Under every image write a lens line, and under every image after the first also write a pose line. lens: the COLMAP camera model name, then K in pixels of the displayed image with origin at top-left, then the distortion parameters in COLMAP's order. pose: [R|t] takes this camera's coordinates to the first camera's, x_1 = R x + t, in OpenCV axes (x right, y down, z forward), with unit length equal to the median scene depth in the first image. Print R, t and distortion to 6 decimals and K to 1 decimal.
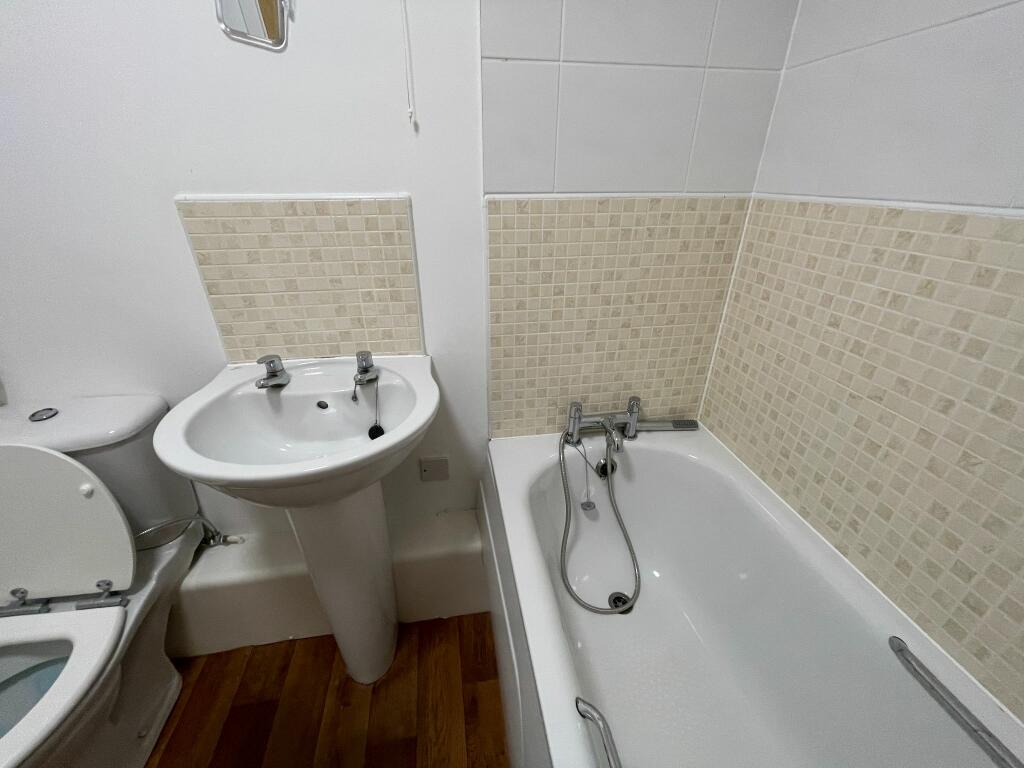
lens RADIAL K [[420.1, 0, 512.0], [0, 420.1, 384.0], [0, 0, 1]] dist [-0.002291, 0.000117]
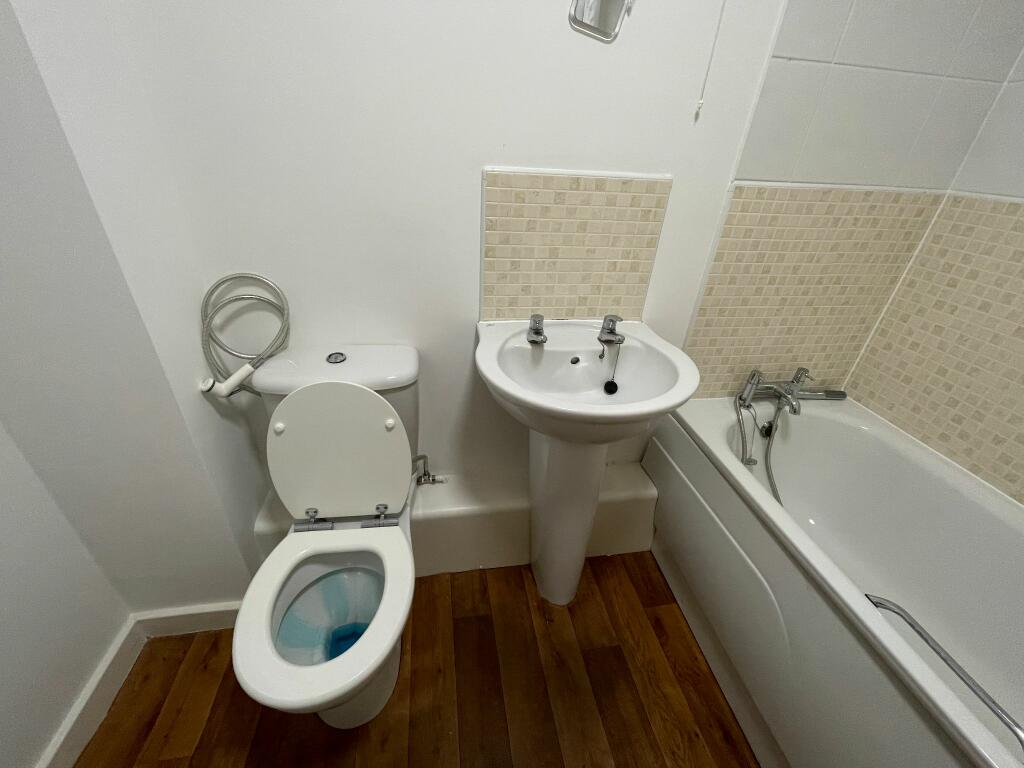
lens RADIAL K [[416.7, 0, 512.0], [0, 416.7, 384.0], [0, 0, 1]] dist [-0.002125, 0.000020]
pose [[0.998765, 0.042845, 0.025174, -0.602806], [-0.044192, 0.997473, 0.055637, 0.053976], [-0.022726, -0.056680, 0.998134, -0.121253]]
